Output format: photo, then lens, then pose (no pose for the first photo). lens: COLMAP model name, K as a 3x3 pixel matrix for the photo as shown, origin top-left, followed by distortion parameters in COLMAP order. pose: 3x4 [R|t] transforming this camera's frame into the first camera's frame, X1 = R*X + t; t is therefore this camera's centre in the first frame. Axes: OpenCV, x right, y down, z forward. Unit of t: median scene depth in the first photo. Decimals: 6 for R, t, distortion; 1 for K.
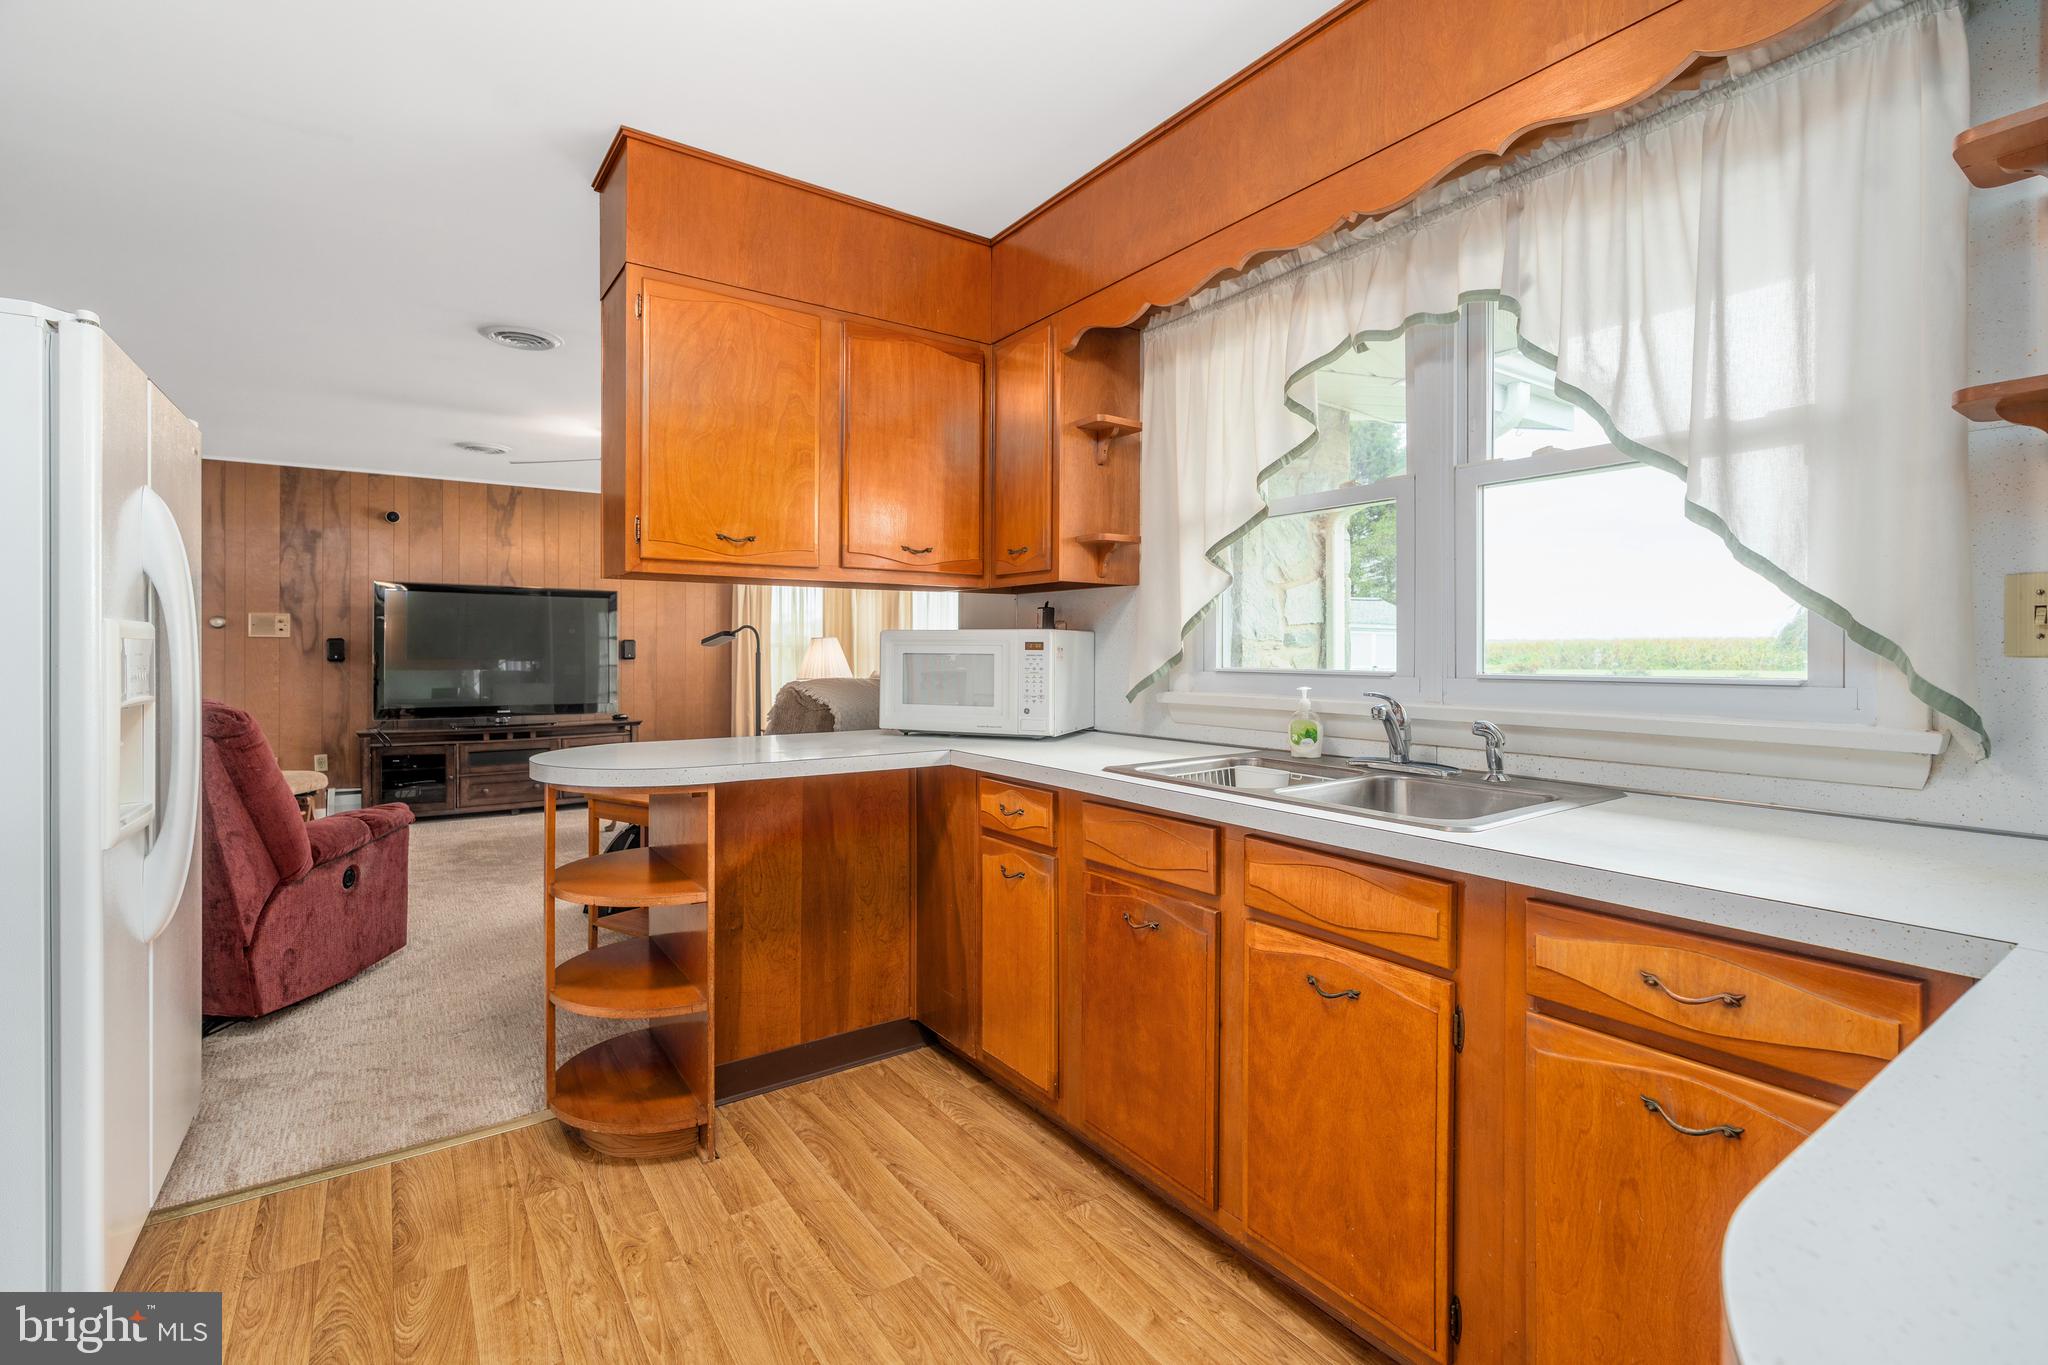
lens RADIAL K [[932.0, 0, 1026.5], [0, 932.0, 649.0], [0, 0, 1]] dist [0.003143, 0.000881]
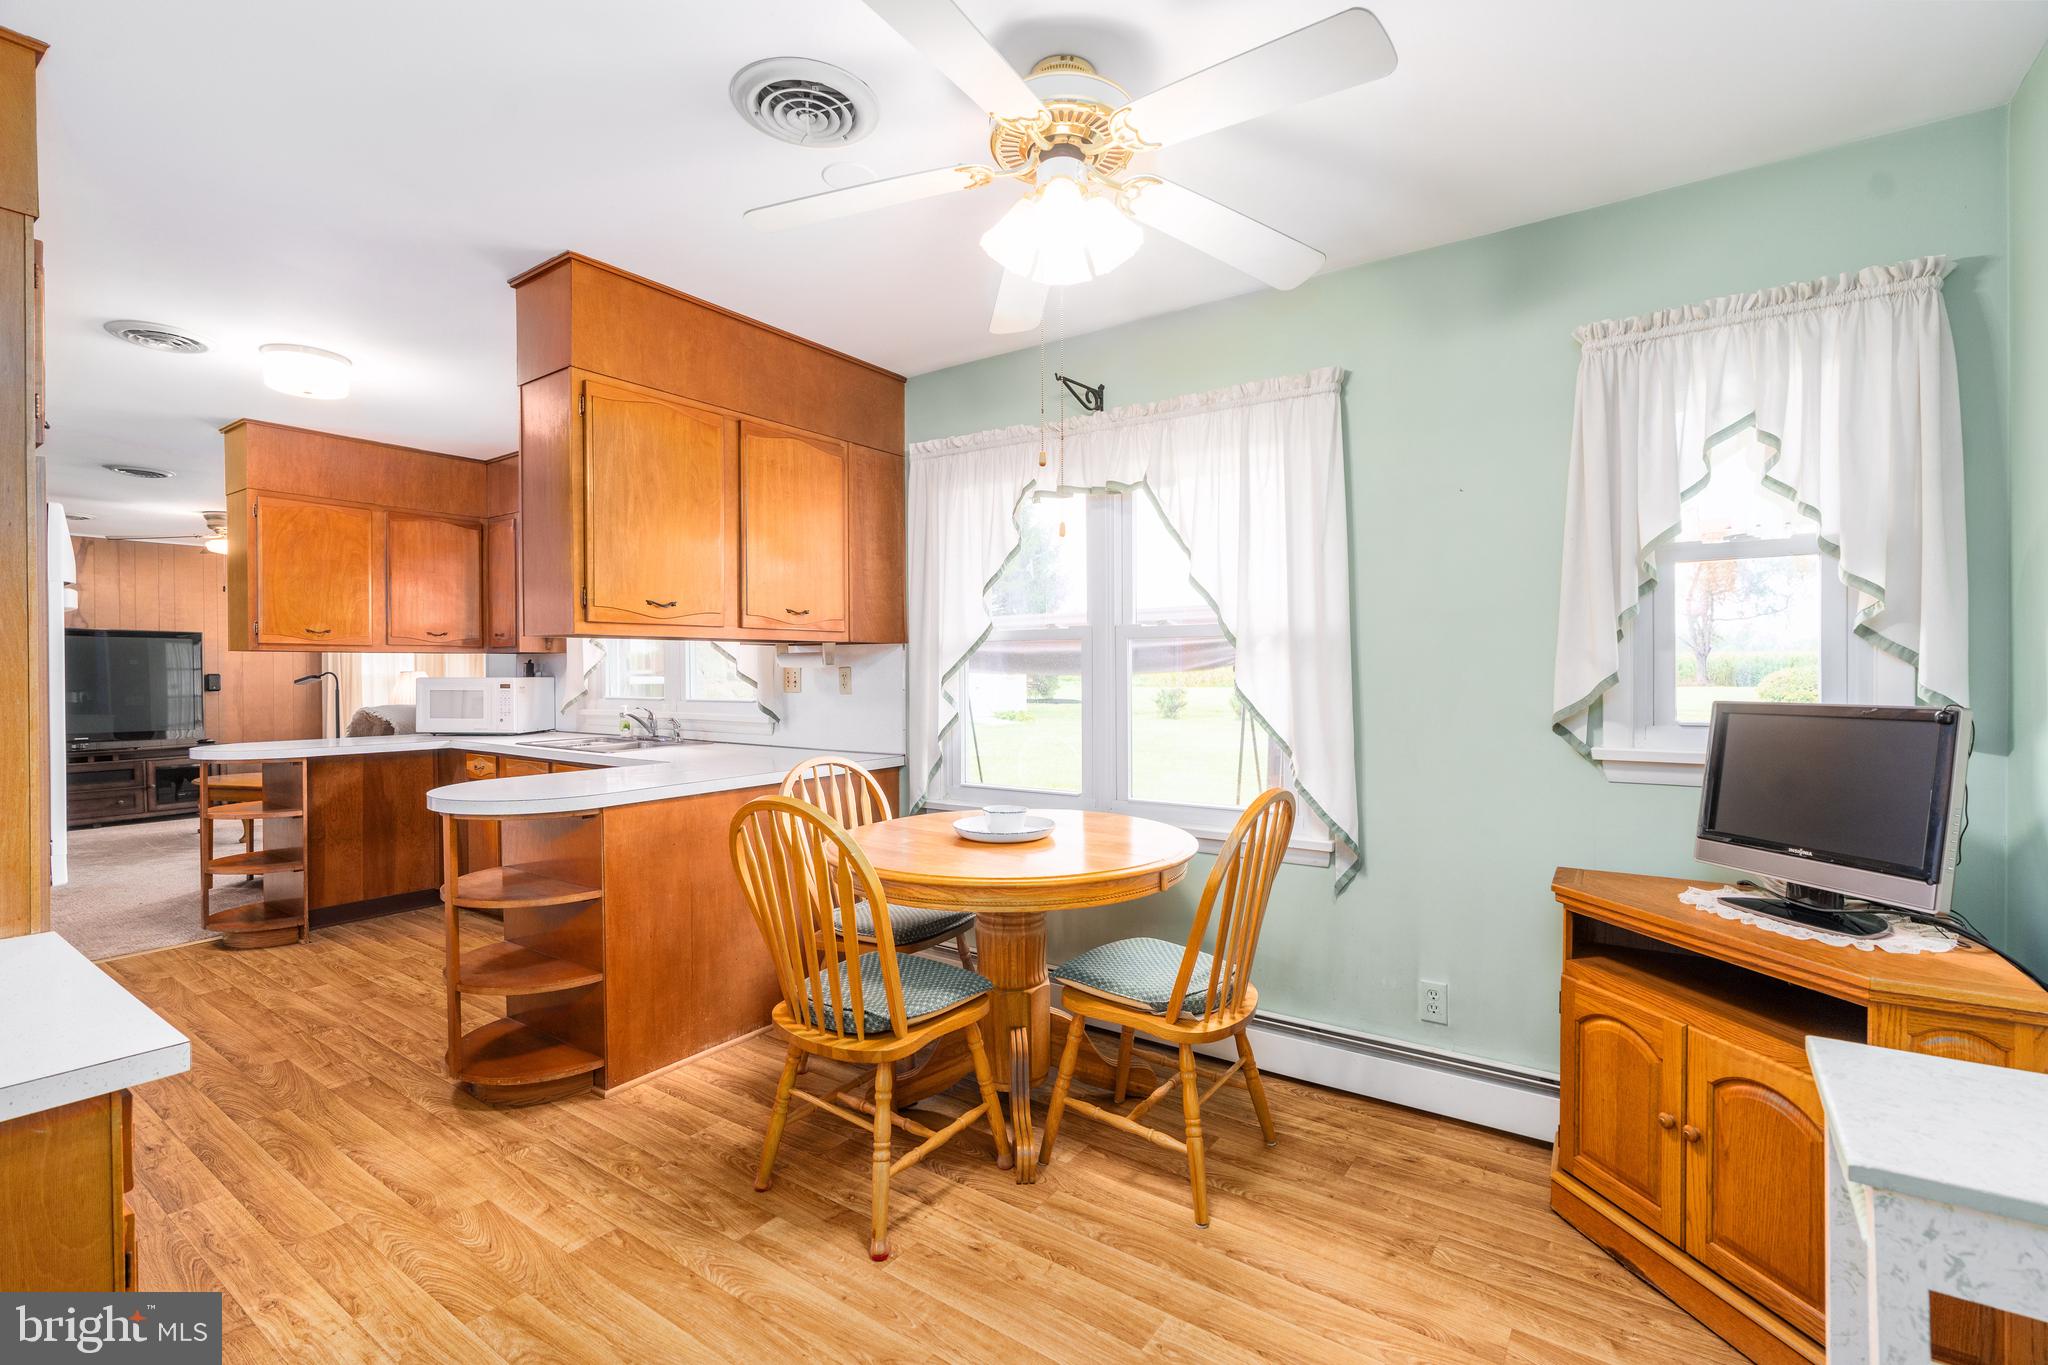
lens RADIAL K [[932.0, 0, 1023.4], [0, 932.0, 682.3], [0, 0, 1]] dist [0.003143, 0.000881]
pose [[0.944723, -0.006488, 0.327806, 0.349372], [0.002376, 0.999913, 0.012943, -0.030608], [-0.327862, -0.011449, 0.944656, -1.052963]]
